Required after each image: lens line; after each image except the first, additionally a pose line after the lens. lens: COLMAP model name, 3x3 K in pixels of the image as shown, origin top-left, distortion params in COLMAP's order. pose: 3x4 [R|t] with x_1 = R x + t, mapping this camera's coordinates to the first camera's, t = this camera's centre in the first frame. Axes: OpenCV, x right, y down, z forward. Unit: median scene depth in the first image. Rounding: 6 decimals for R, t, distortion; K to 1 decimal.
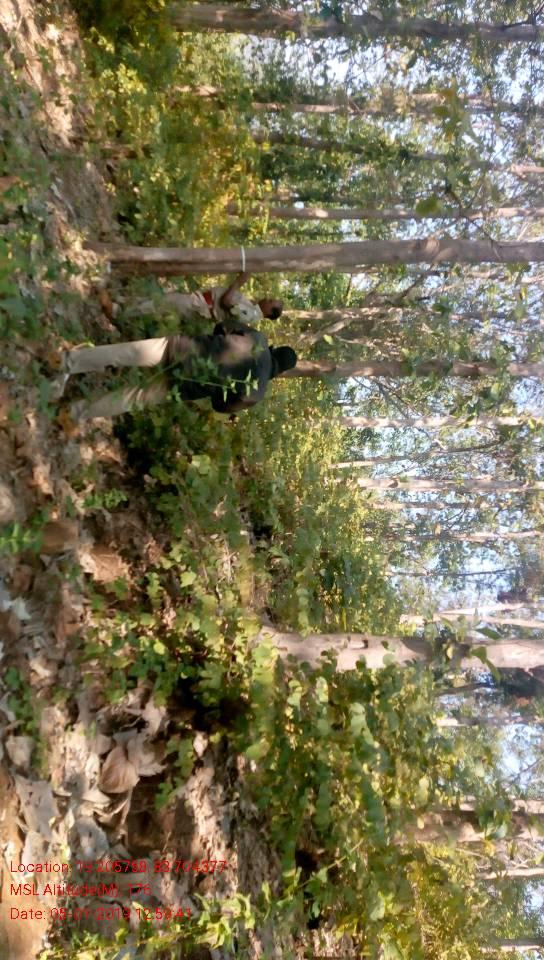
lens RADIAL K [[695.2, 0, 273.5], [0, 695.2, 476.4], [0, 0, 1]] dist [-0.001367, -0.029582]
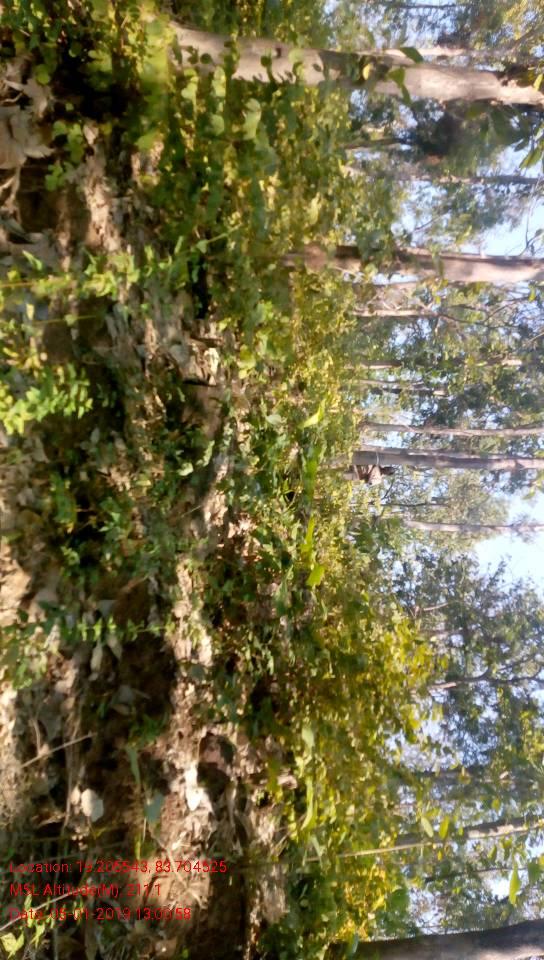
lens RADIAL K [[695.2, 0, 273.5], [0, 695.2, 476.4], [0, 0, 1]] dist [-0.001367, -0.029582]
pose [[0.990307, 0.043609, 0.131870, 0.038730], [-0.119465, 0.751736, 0.648553, 0.089280], [-0.070849, -0.658021, 0.749659, -0.049020]]
